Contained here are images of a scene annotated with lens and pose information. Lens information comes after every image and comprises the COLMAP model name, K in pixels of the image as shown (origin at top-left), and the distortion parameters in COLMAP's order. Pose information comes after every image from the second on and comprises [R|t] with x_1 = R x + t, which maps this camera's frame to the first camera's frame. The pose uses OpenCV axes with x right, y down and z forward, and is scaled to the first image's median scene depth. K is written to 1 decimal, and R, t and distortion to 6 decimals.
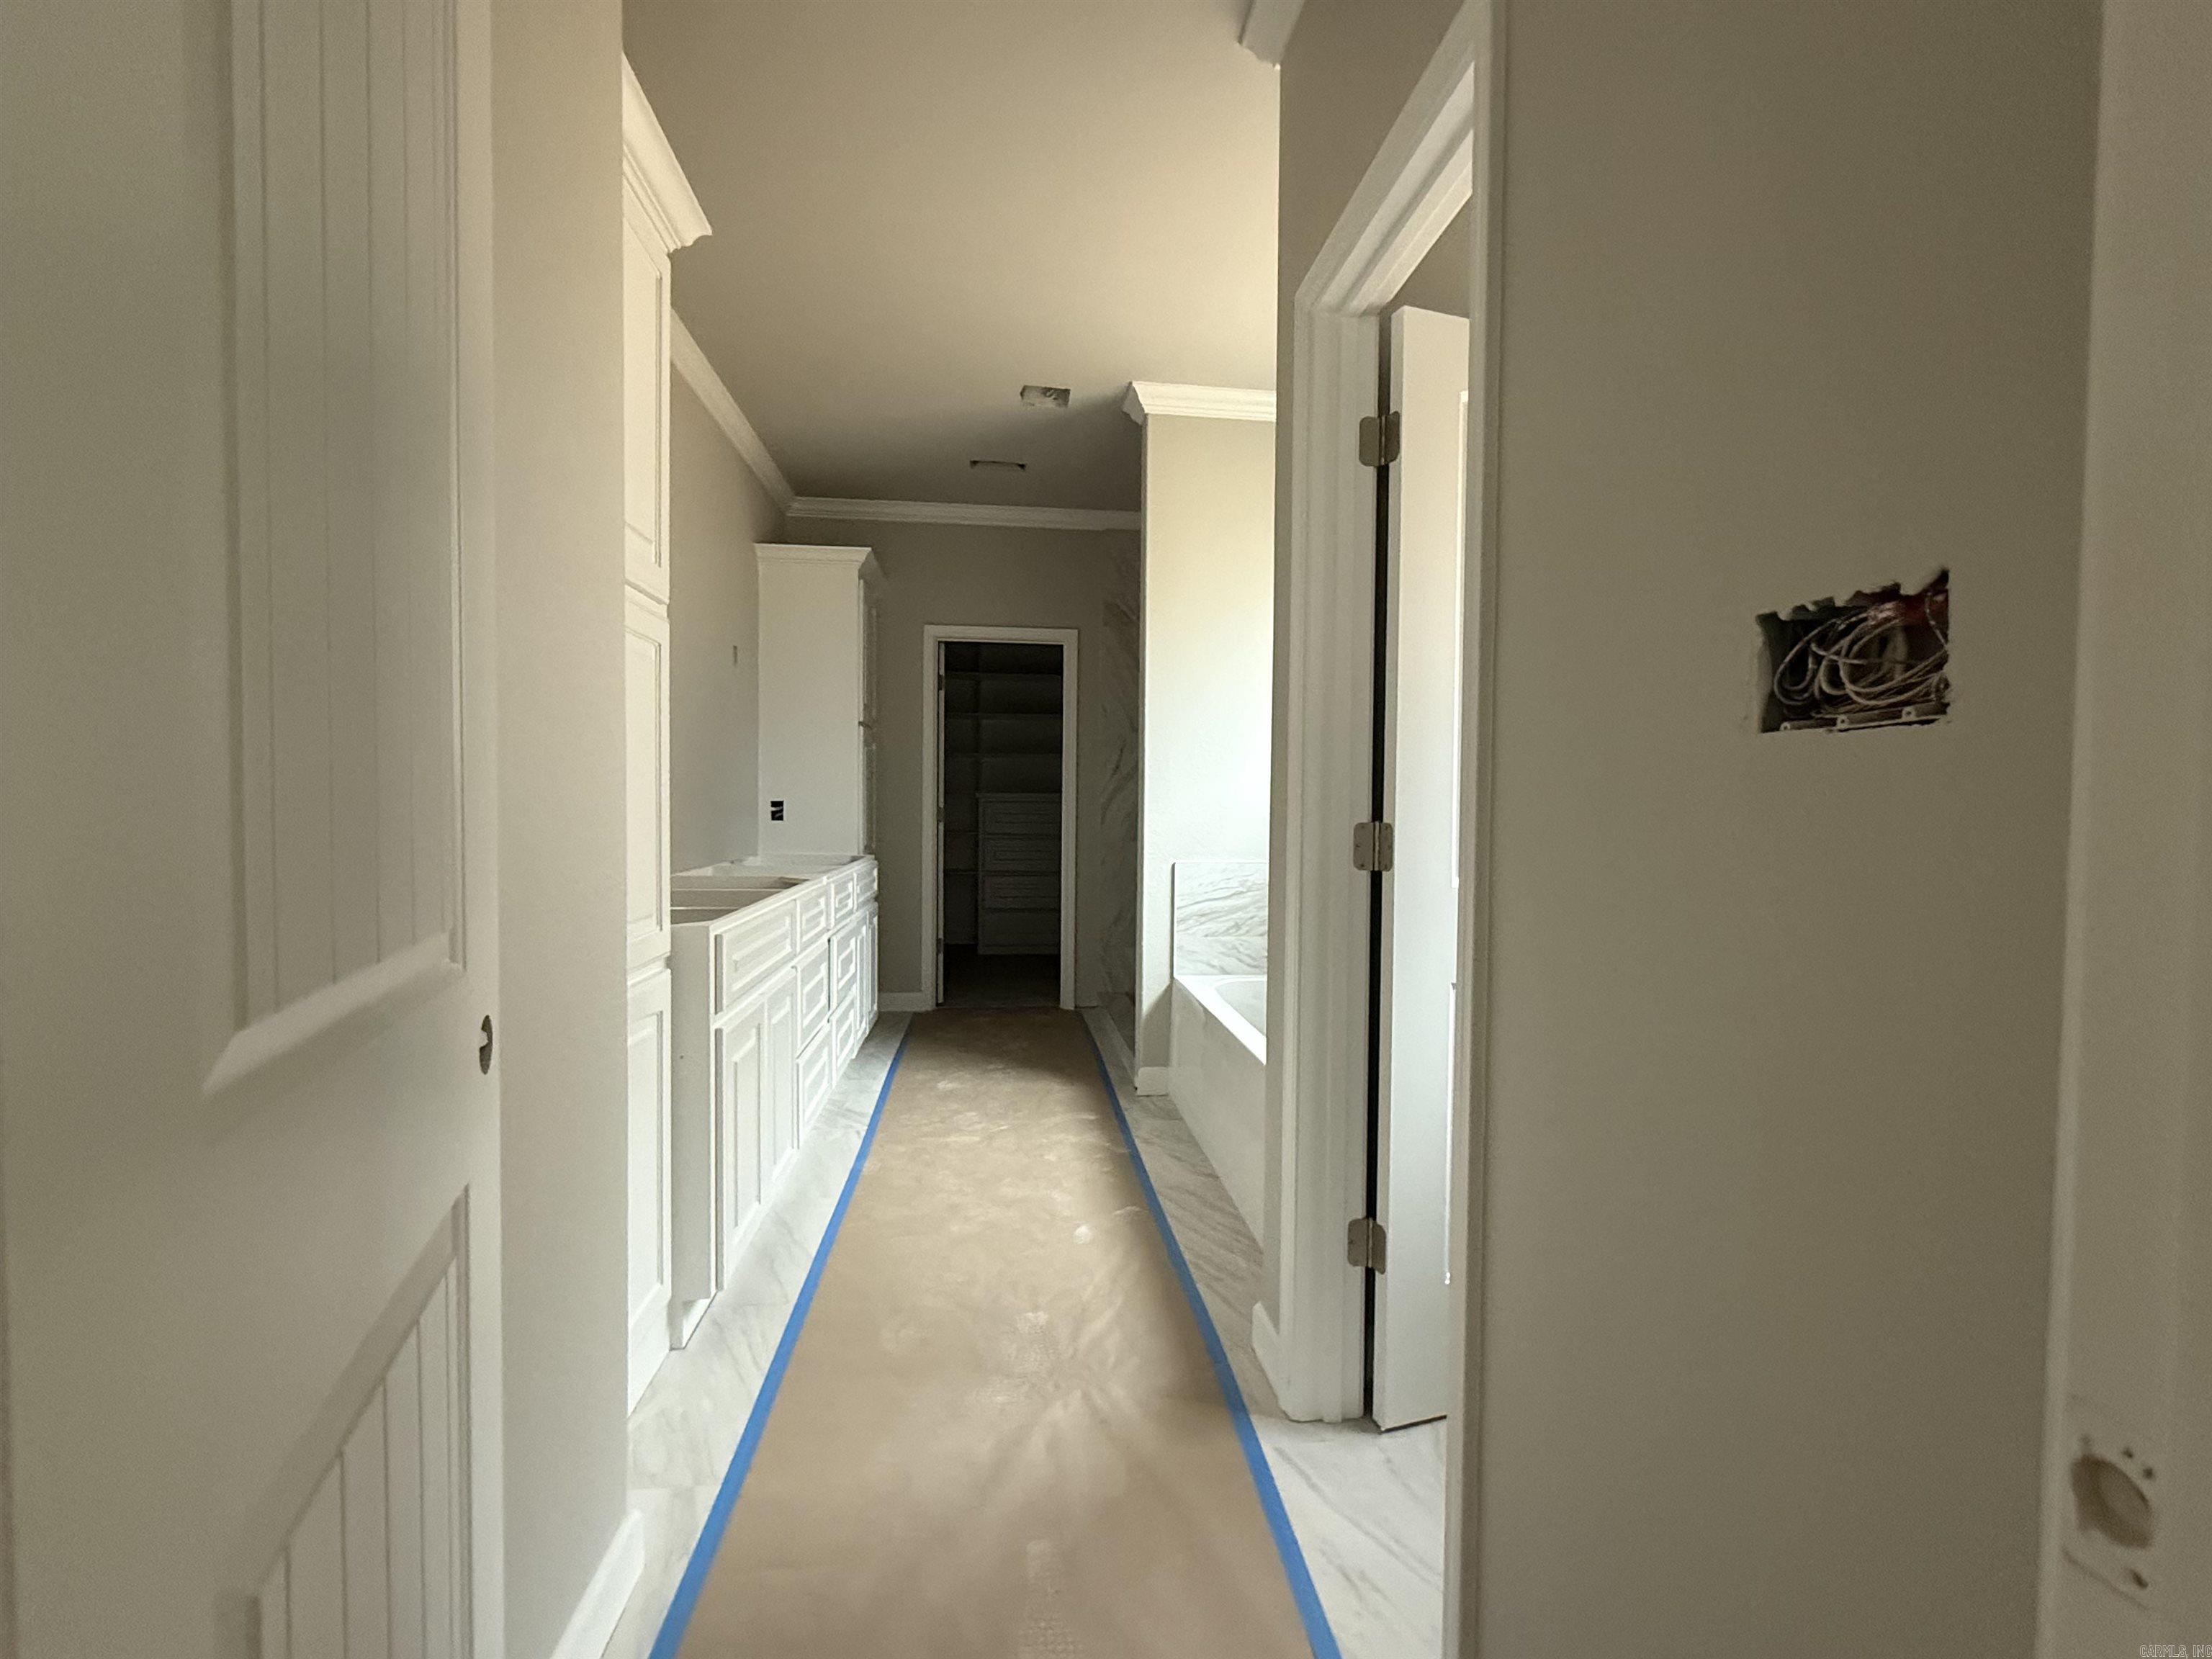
lens RADIAL K [[963.8, 0, 1103.4], [0, 963.8, 835.6], [0, 0, 1]] dist [0.020753, 0.000172]
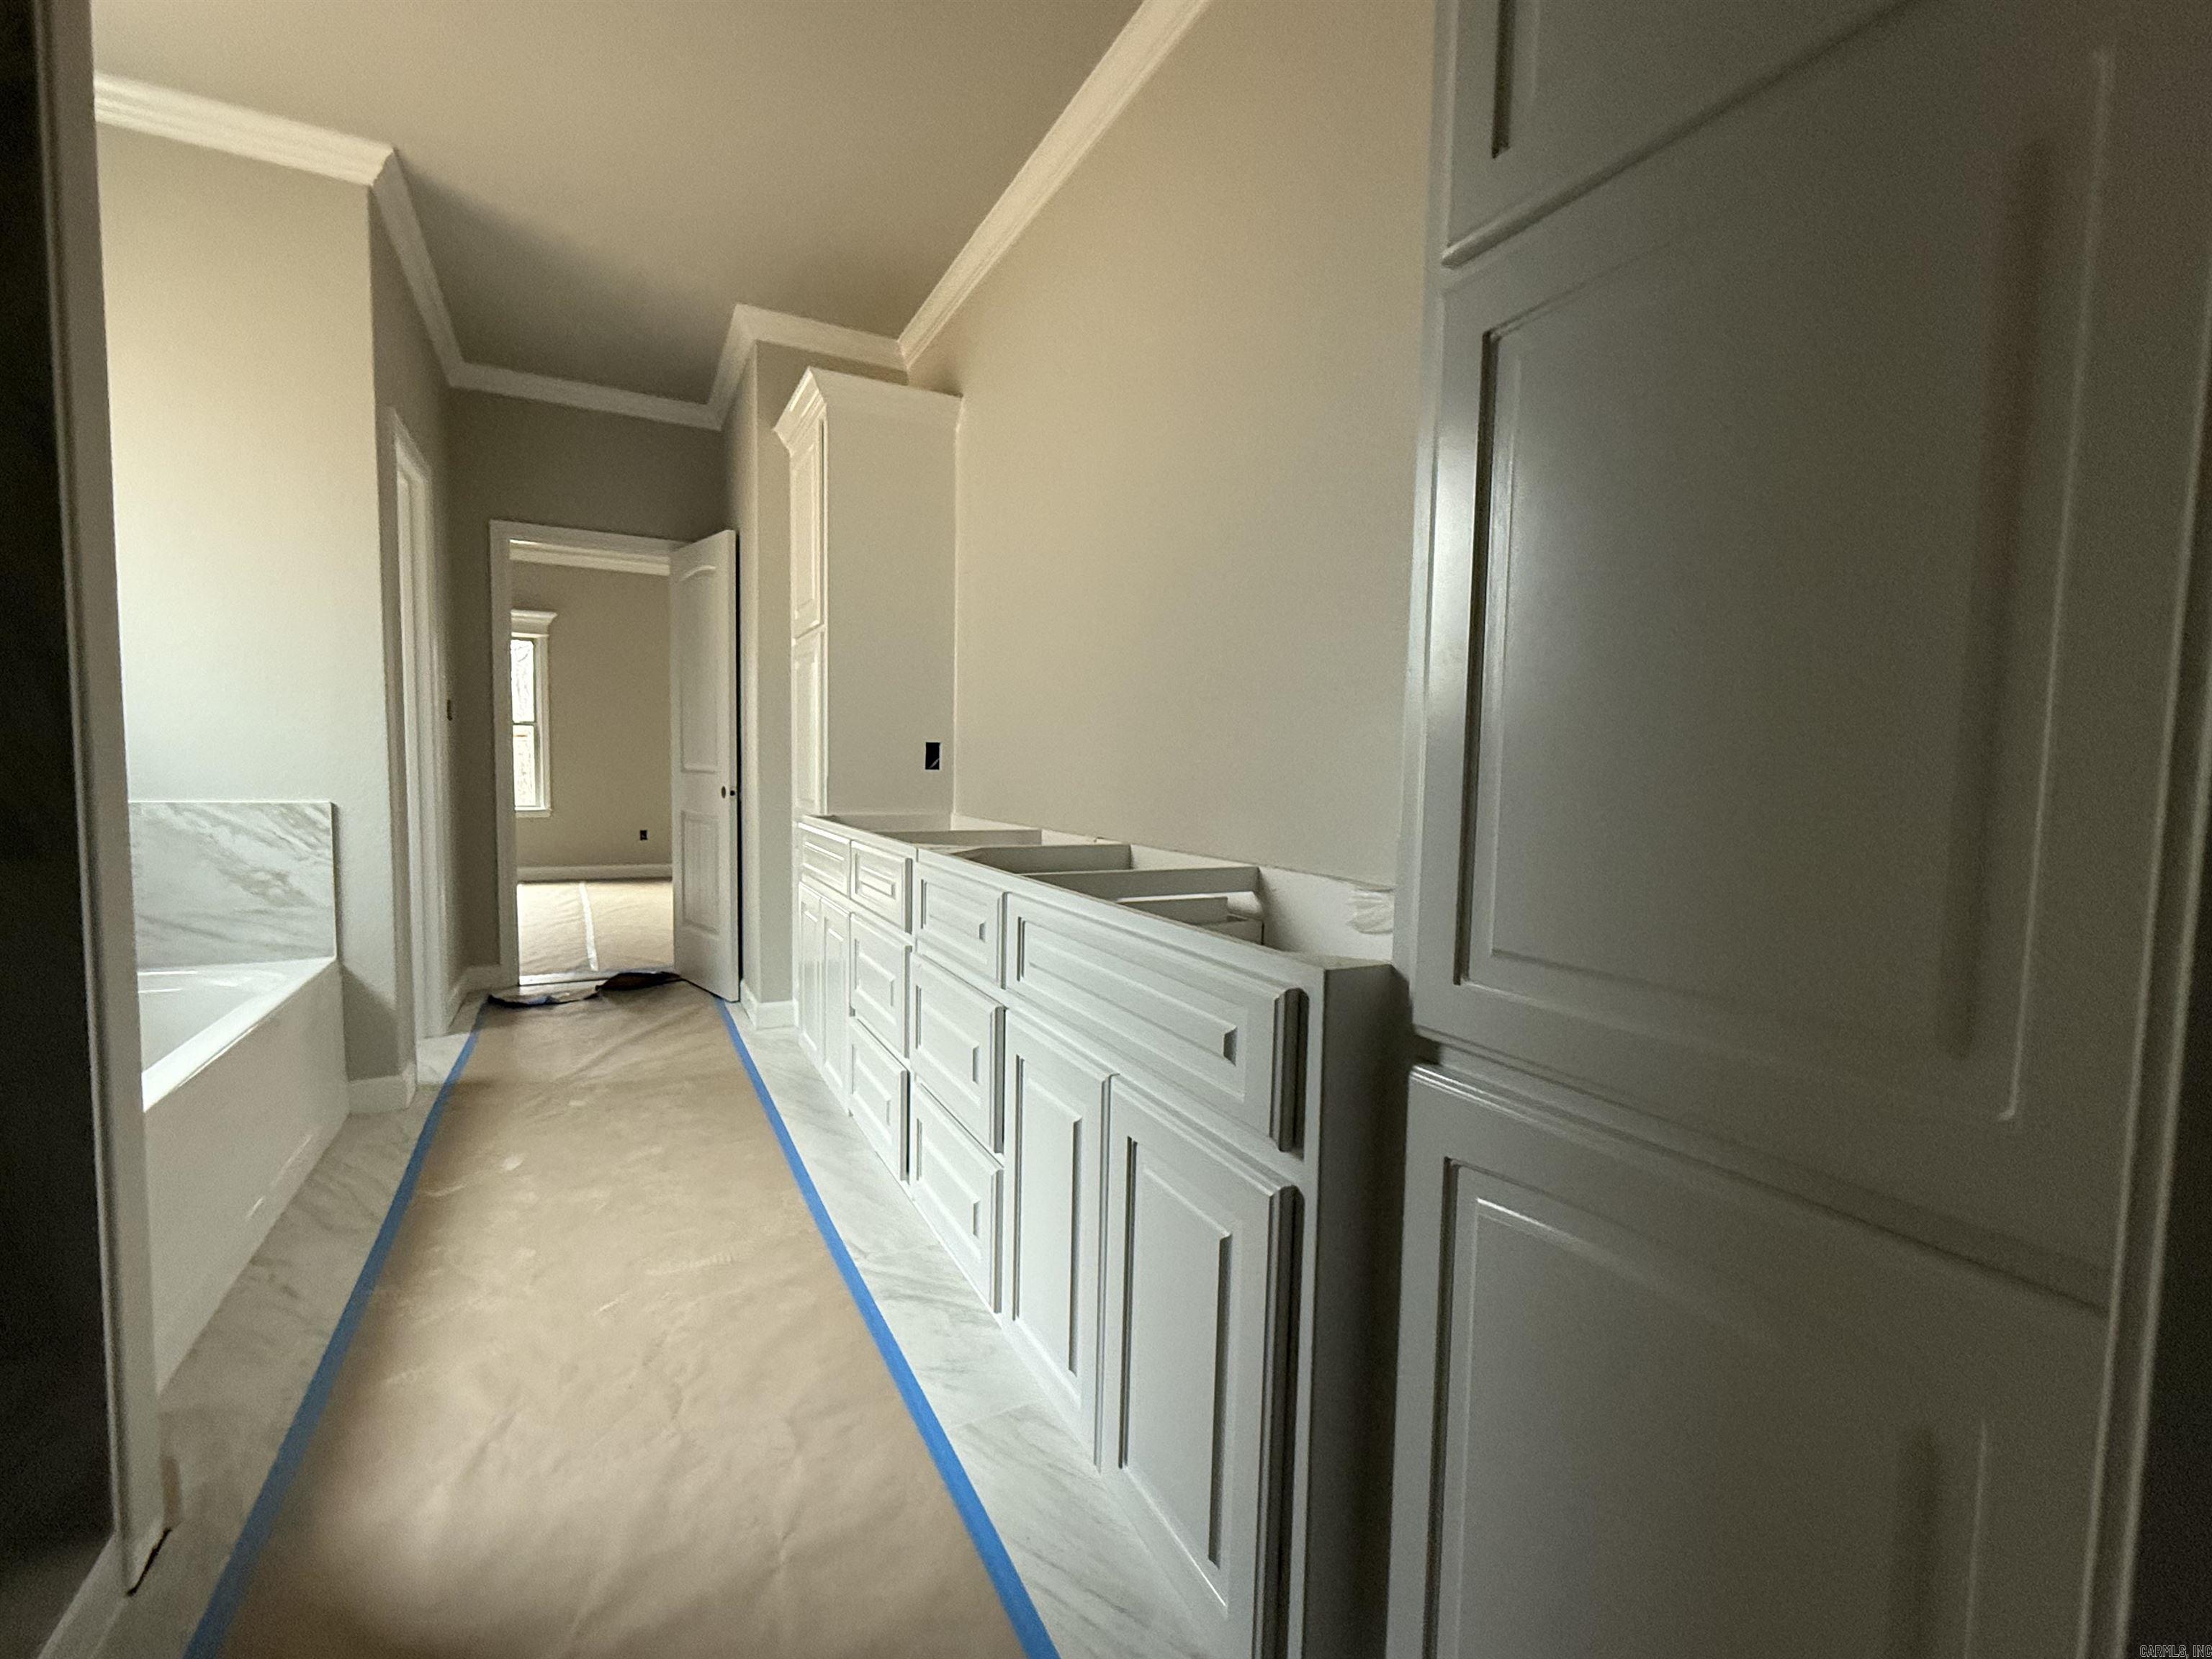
lens RADIAL K [[963.8, 0, 1119.3], [0, 963.8, 835.9], [0, 0, 1]] dist [0.020753, 0.000172]
pose [[-0.926013, -0.010583, -0.377344, -0.186205], [-0.047102, 0.995034, 0.087683, -0.038255], [0.374542, 0.098970, -0.921913, 1.822970]]
